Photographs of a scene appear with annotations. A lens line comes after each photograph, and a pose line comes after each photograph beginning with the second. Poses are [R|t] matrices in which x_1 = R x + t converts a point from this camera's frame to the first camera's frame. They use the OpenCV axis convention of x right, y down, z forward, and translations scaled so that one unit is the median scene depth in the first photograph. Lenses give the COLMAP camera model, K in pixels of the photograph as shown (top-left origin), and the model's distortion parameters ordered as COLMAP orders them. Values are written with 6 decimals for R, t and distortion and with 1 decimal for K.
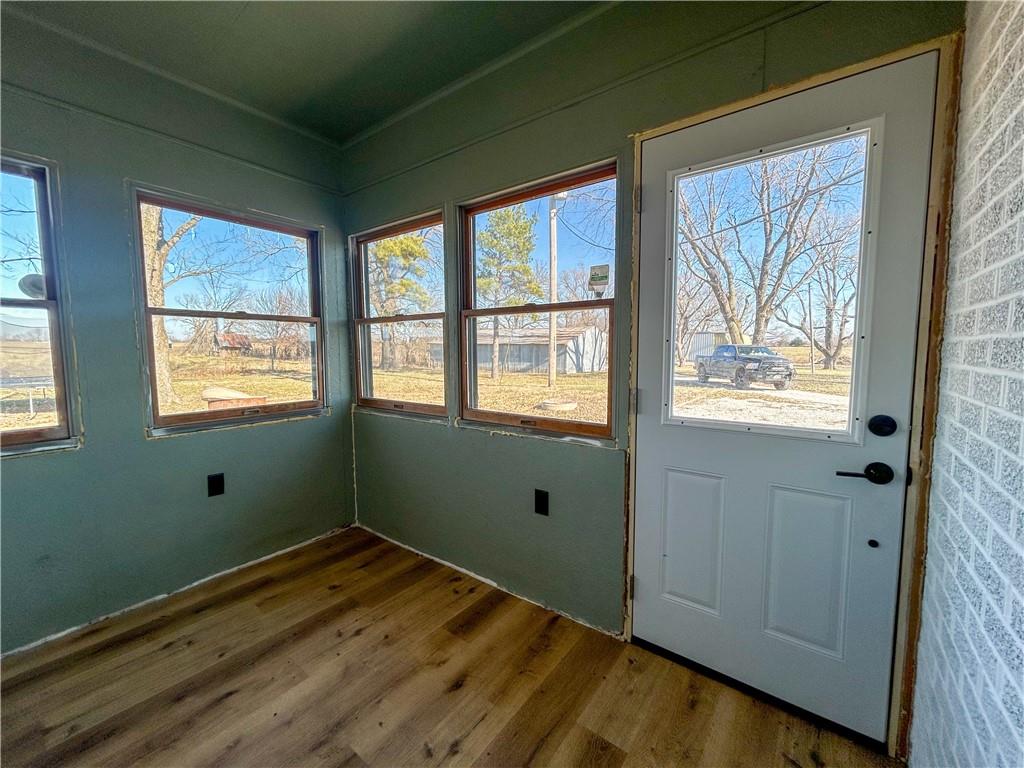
lens RADIAL K [[410.7, 0, 512.2], [0, 410.7, 384.4], [0, 0, 1]] dist [0.003148, -0.001371]
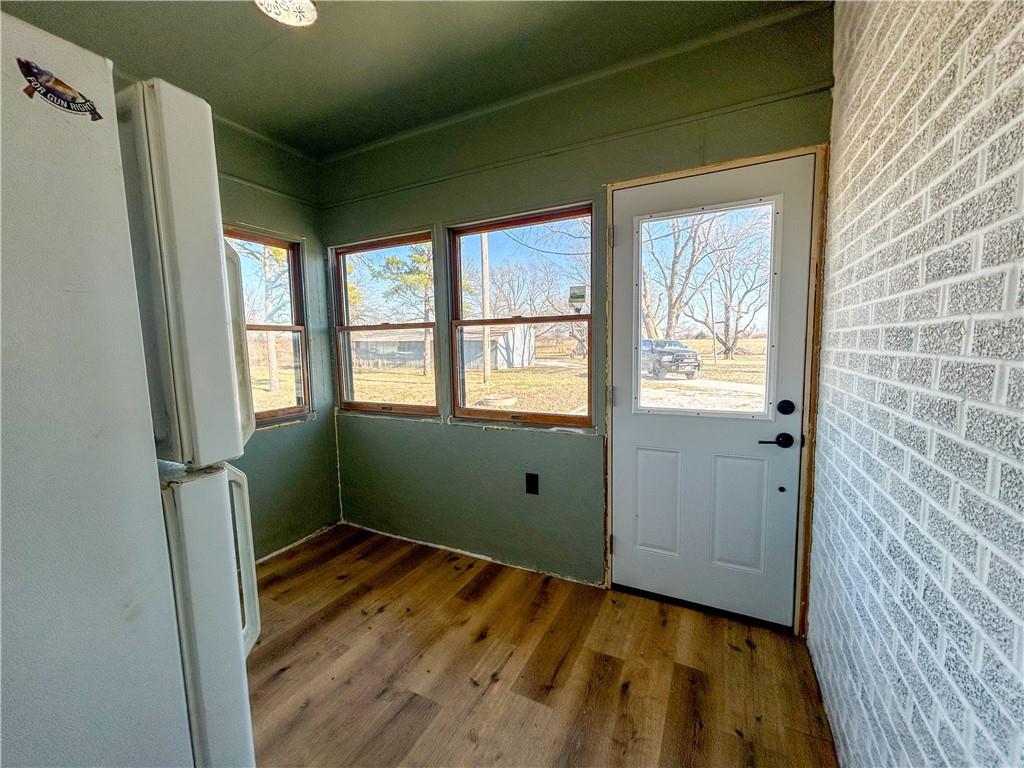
lens RADIAL K [[410.7, 0, 512.8], [0, 410.7, 384.6], [0, 0, 1]] dist [0.003148, -0.001371]
pose [[0.984340, -0.031869, 0.173378, -0.211326], [0.030026, 0.999461, 0.013240, -0.019867], [-0.173706, -0.007827, 0.984766, -0.184090]]
